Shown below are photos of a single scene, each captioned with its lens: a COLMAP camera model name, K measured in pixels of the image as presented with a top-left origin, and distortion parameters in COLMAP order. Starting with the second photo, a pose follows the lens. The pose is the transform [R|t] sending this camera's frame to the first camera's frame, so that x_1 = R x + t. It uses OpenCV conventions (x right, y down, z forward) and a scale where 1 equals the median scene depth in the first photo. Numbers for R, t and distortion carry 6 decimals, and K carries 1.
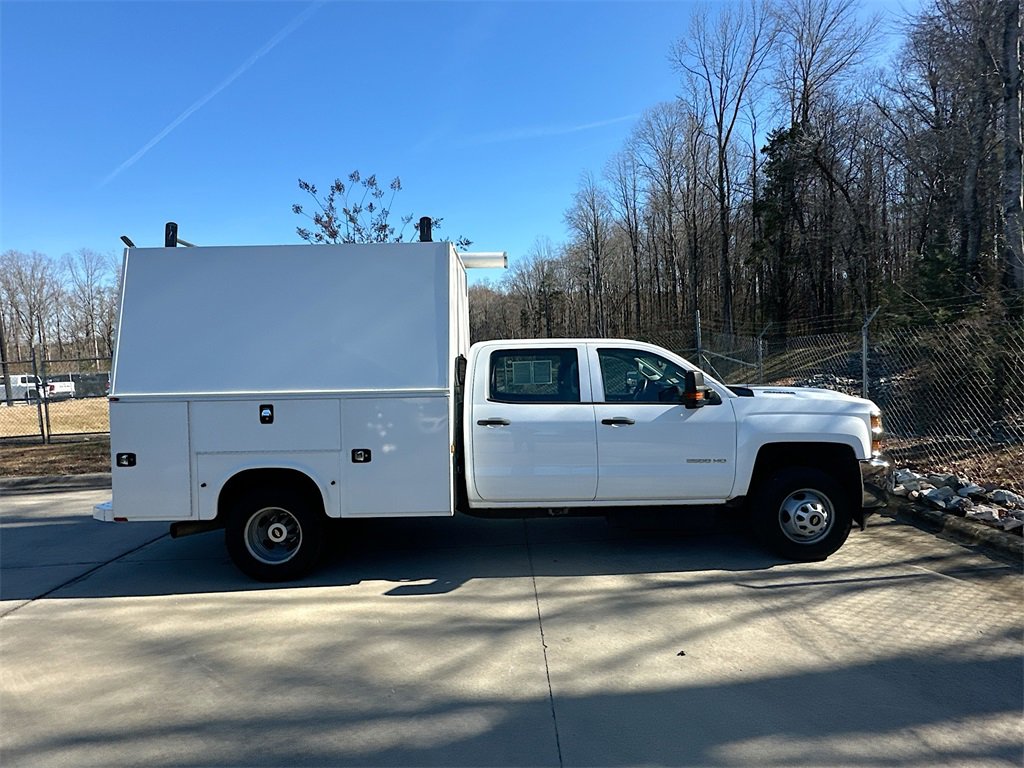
lens RADIAL K [[537.0, 0, 510.1], [0, 537.0, 391.2], [0, 0, 1]] dist [-0.012712, 0.000114]
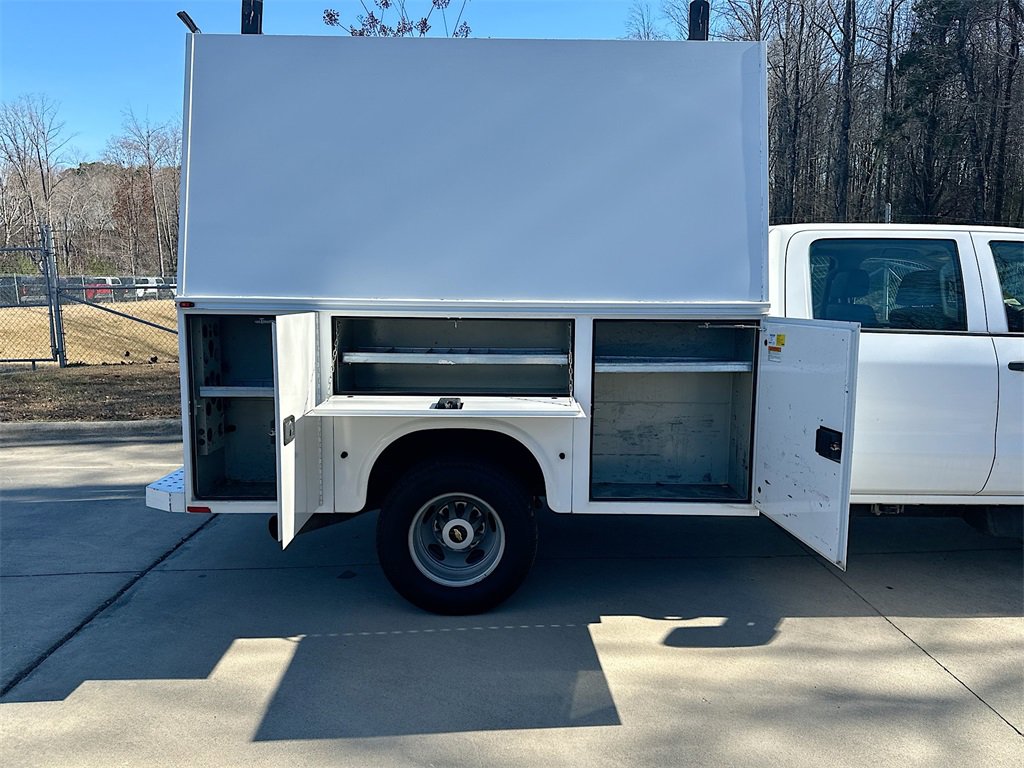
lens RADIAL K [[719.5, 0, 514.1], [0, 719.5, 397.5], [0, 0, 1]] dist [0.077374, -0.094333]
pose [[0.999593, 0.028159, 0.004462, -0.369276], [-0.028474, 0.993951, 0.106066, 0.020862], [-0.001448, -0.106150, 0.994349, 0.195205]]
